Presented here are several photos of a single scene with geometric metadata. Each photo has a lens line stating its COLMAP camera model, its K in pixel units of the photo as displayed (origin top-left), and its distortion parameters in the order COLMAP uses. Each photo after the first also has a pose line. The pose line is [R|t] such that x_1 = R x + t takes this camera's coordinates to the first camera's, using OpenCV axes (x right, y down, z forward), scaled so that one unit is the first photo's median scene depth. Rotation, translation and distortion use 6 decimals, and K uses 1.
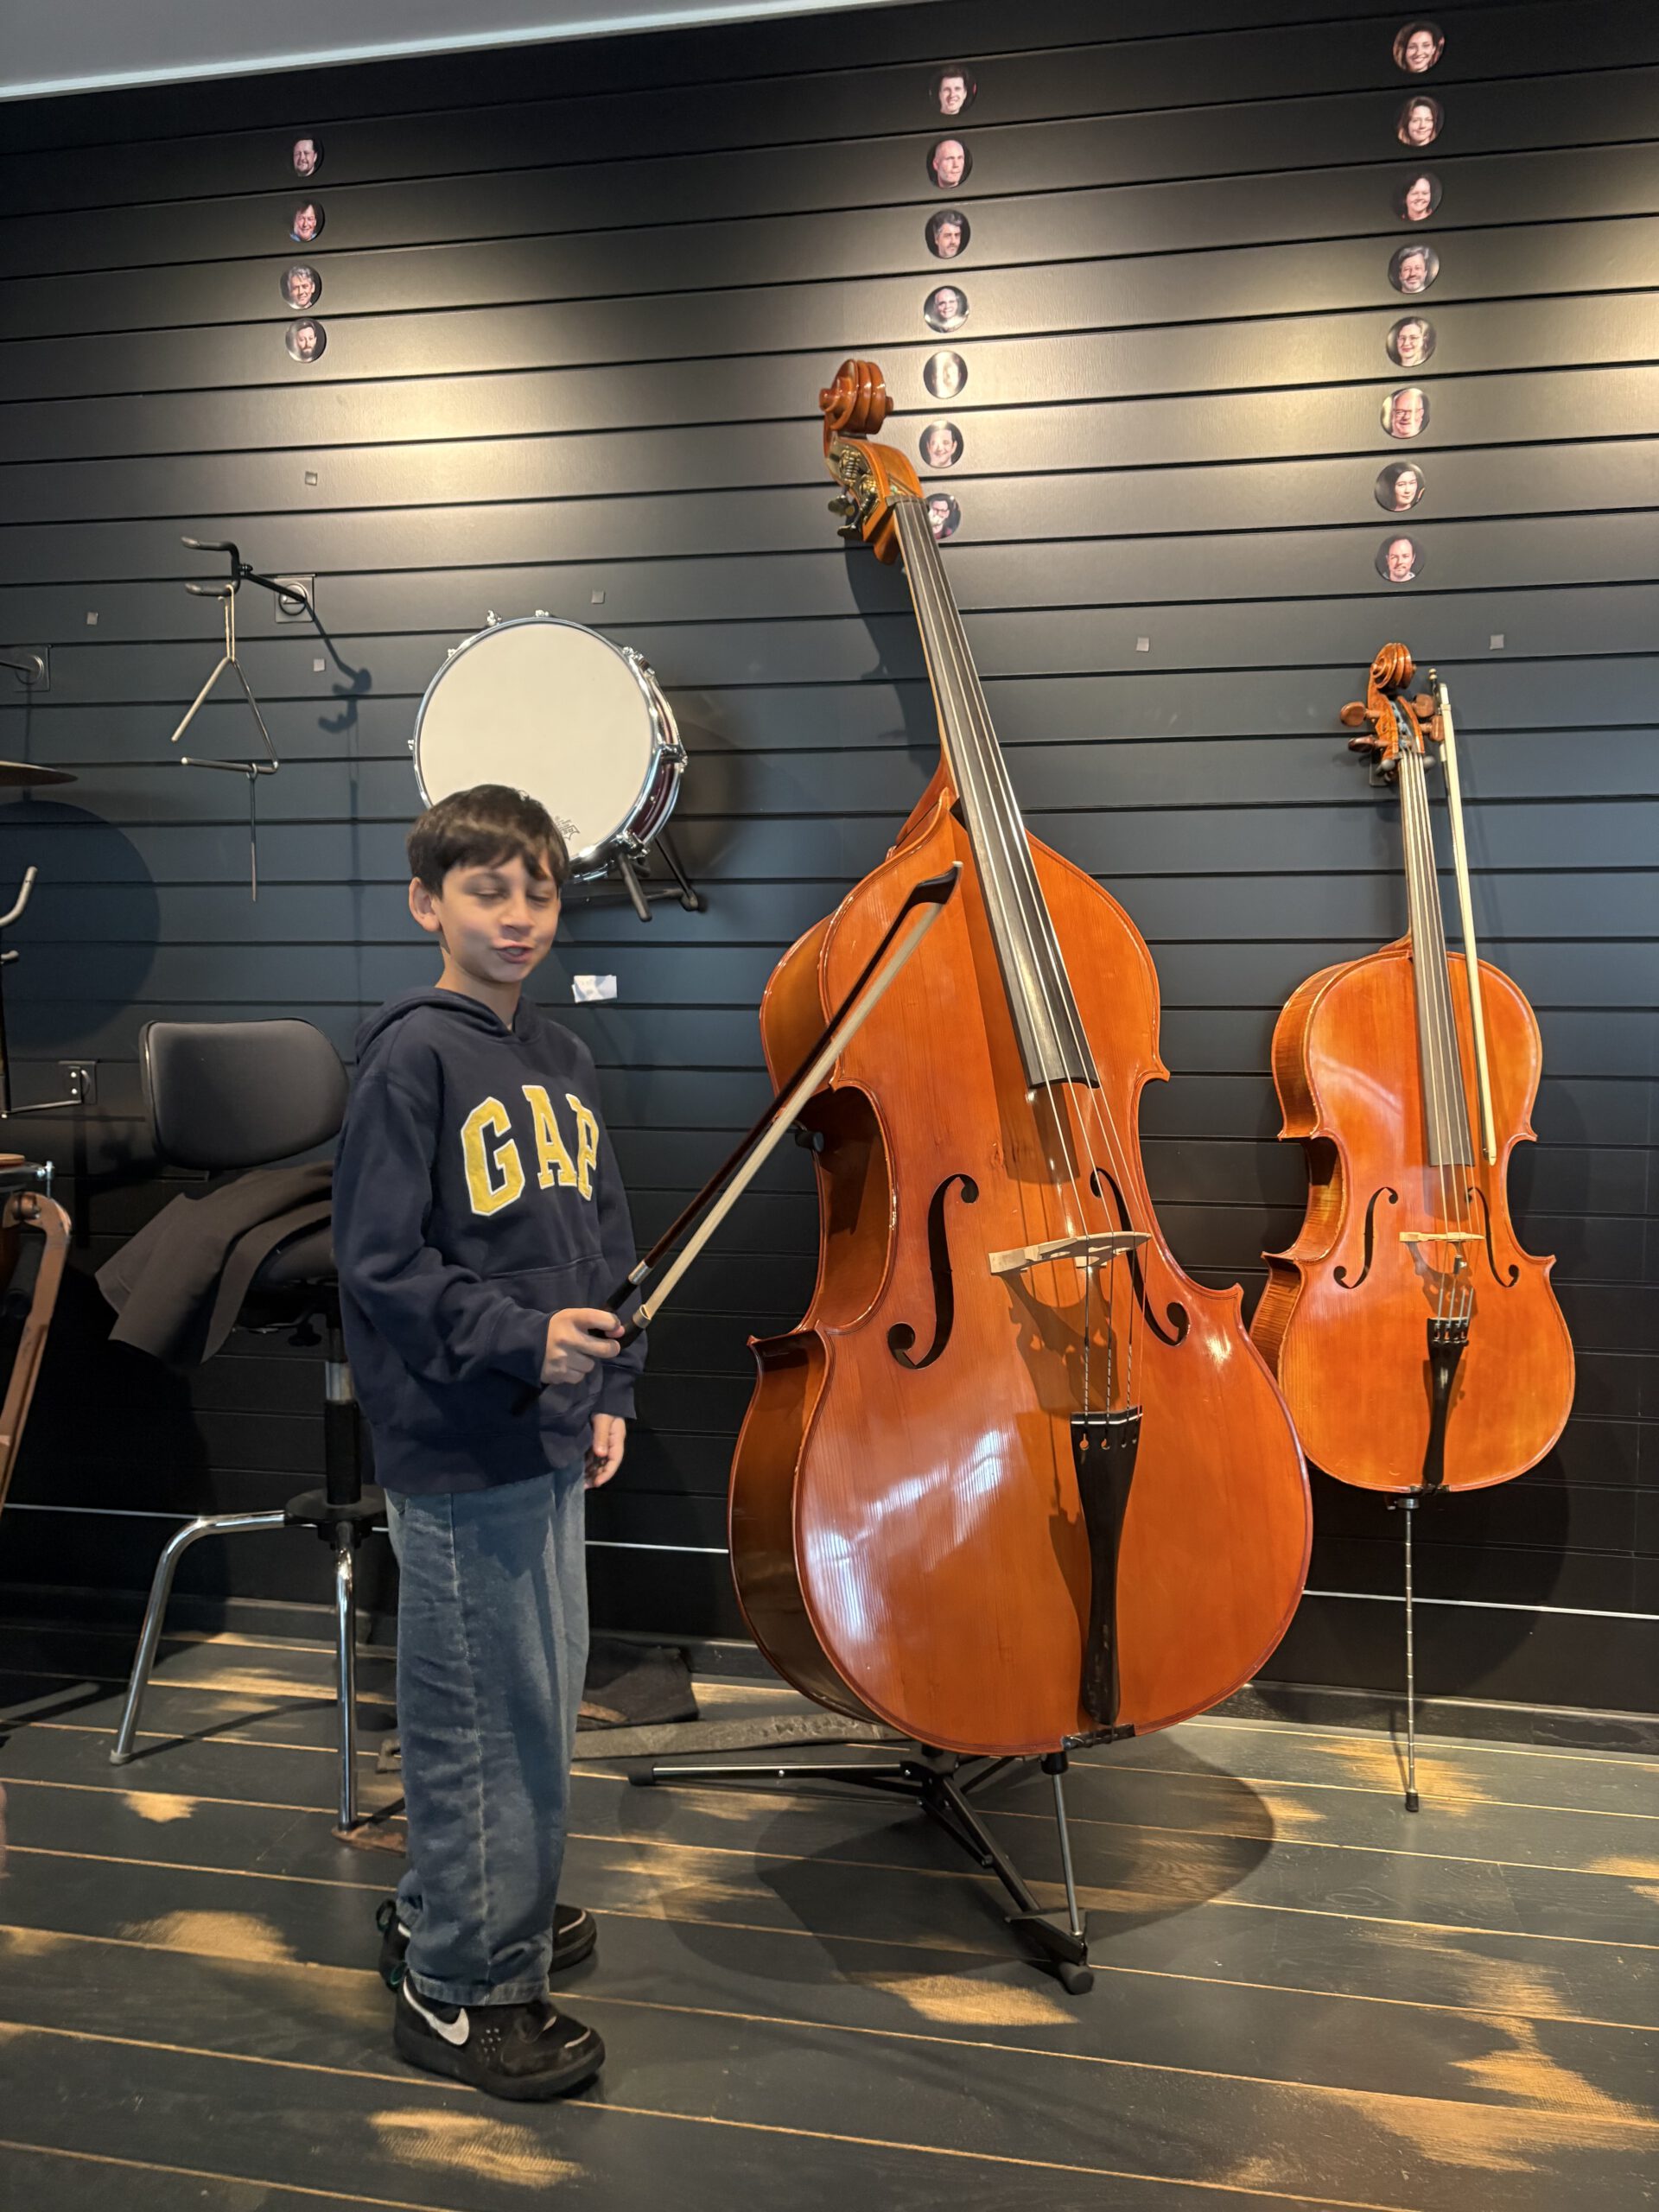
lens RADIAL K [[1680.4, 0, 826.8], [0, 1680.4, 1115.7], [0, 0, 1]] dist [0.029919, -0.011125]
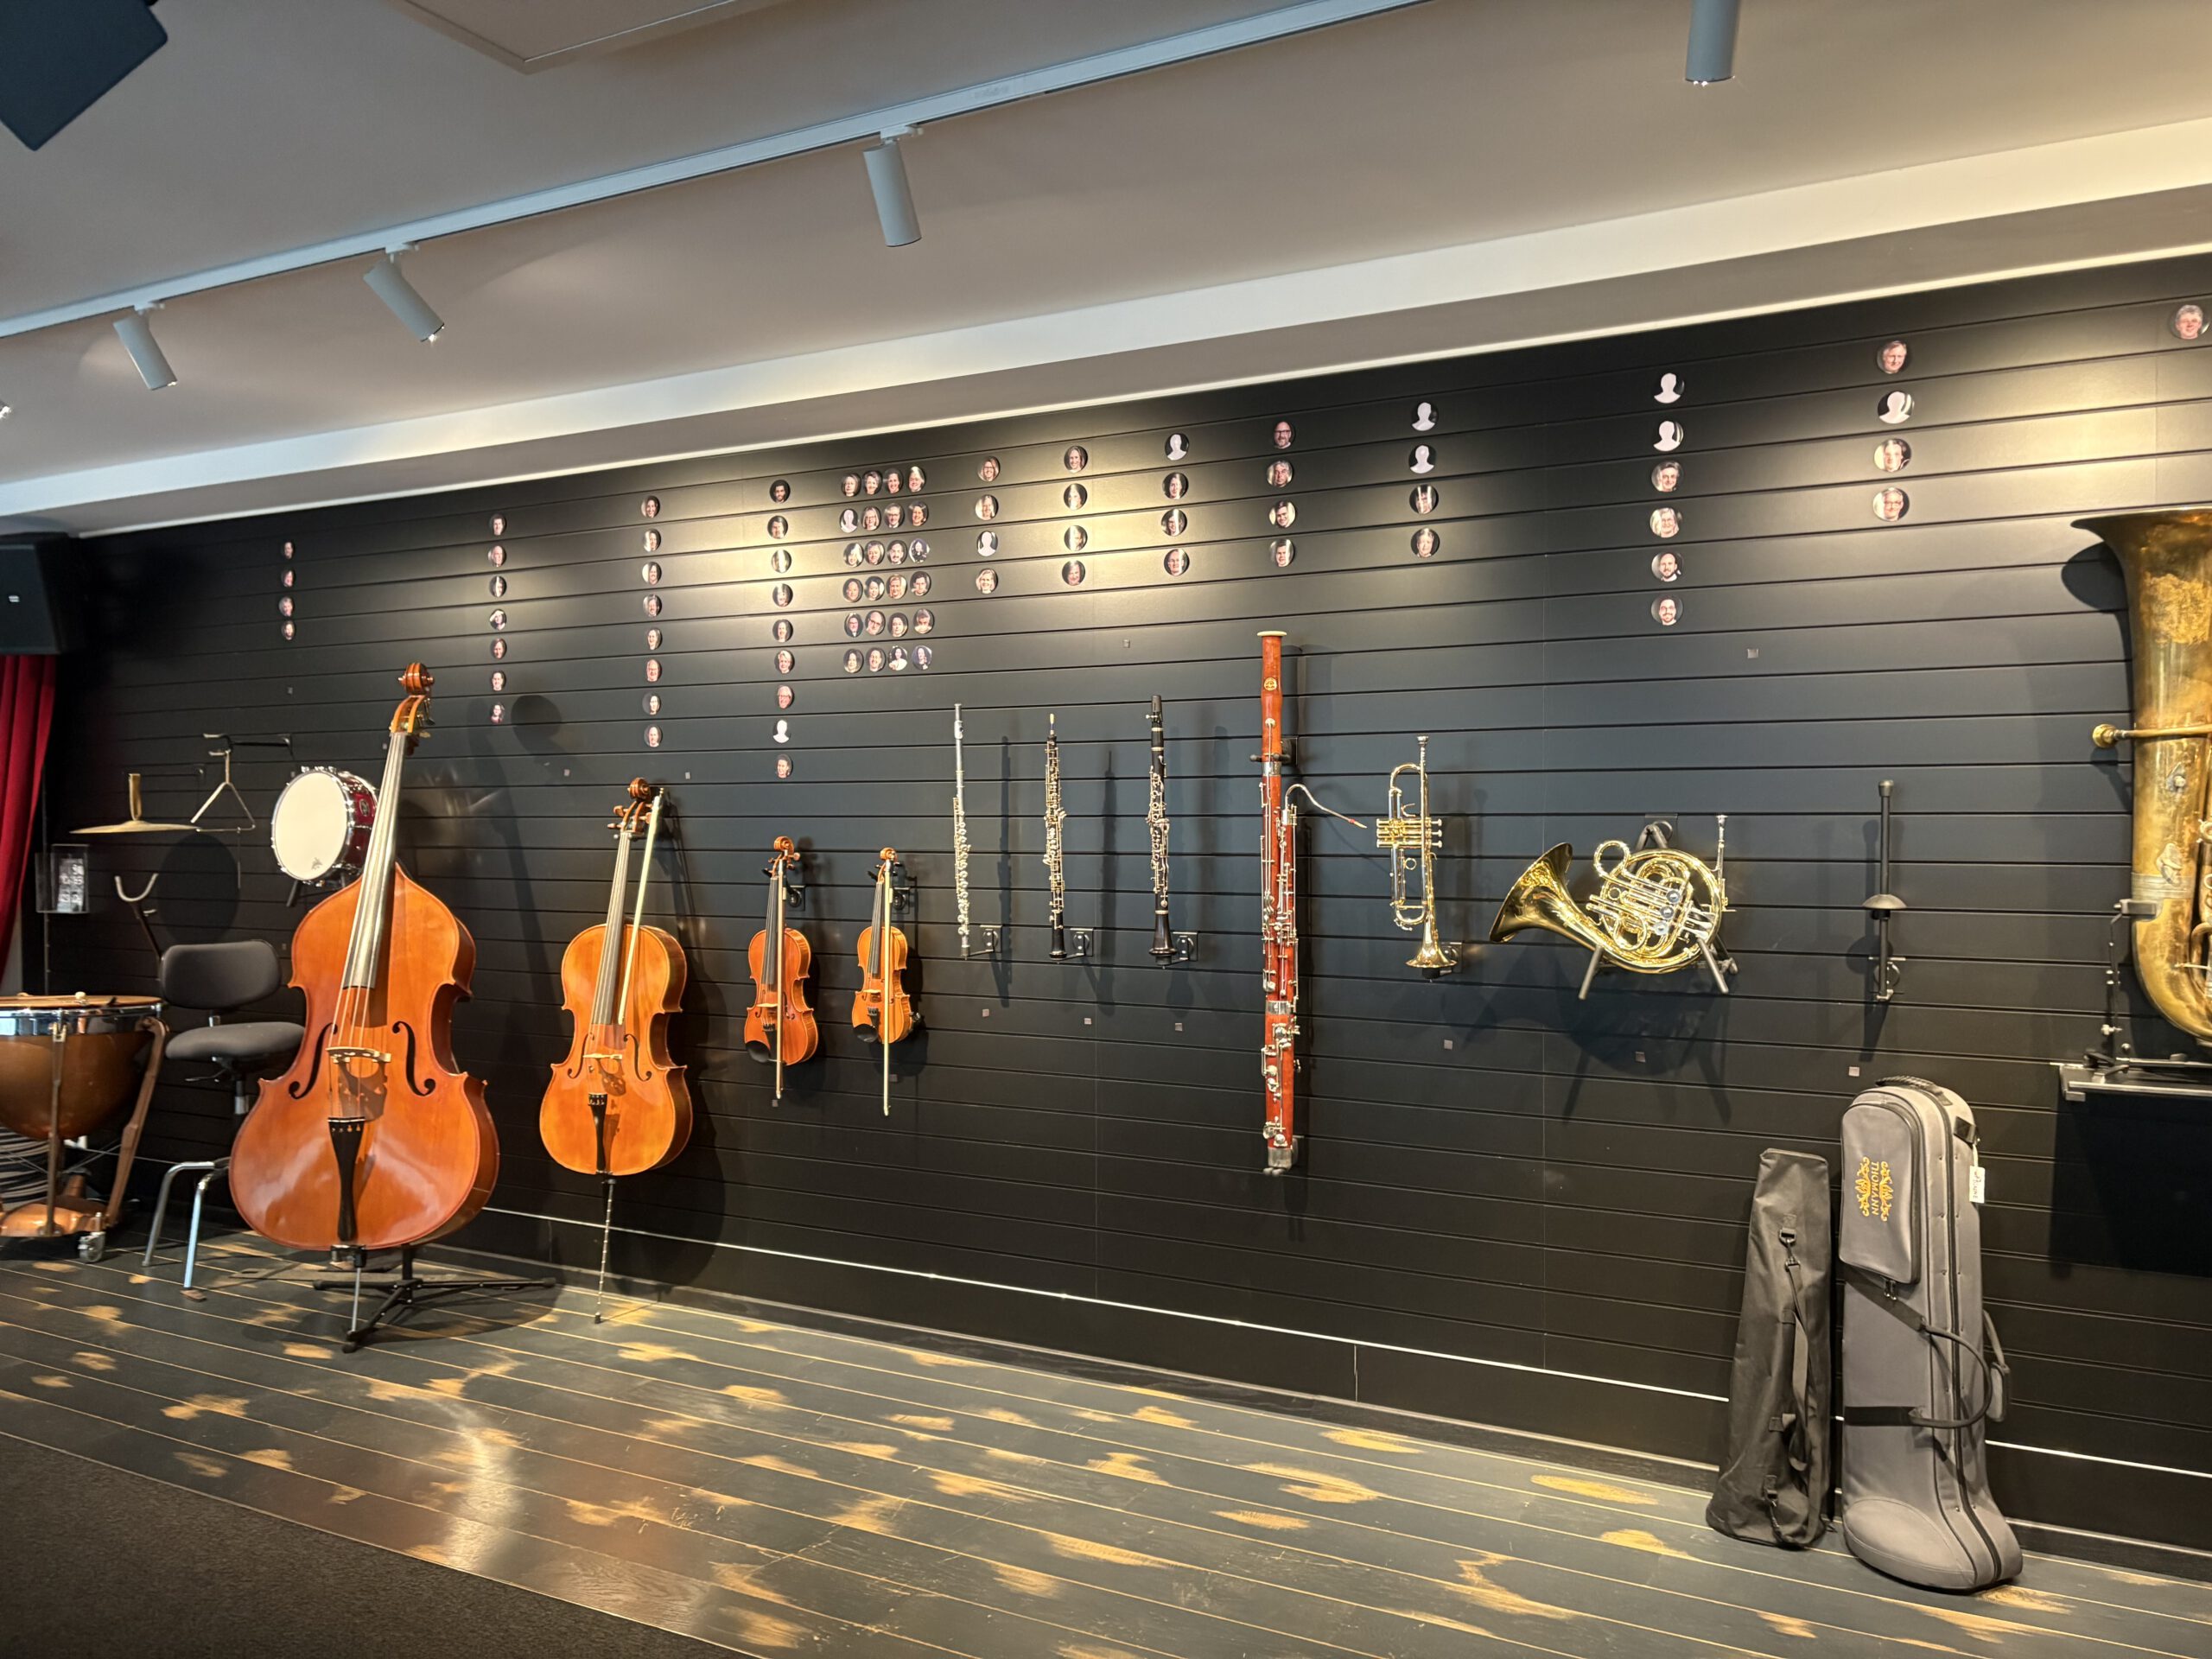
lens RADIAL K [[1680.4, 0, 1085.3], [0, 1680.4, 831.9], [0, 0, 1]] dist [0.029919, -0.011125]
pose [[0.952642, -0.003418, -0.304075, 1.598334], [-0.015161, 0.998159, -0.058718, -0.099105], [0.303716, 0.060547, 0.950837, -0.899007]]
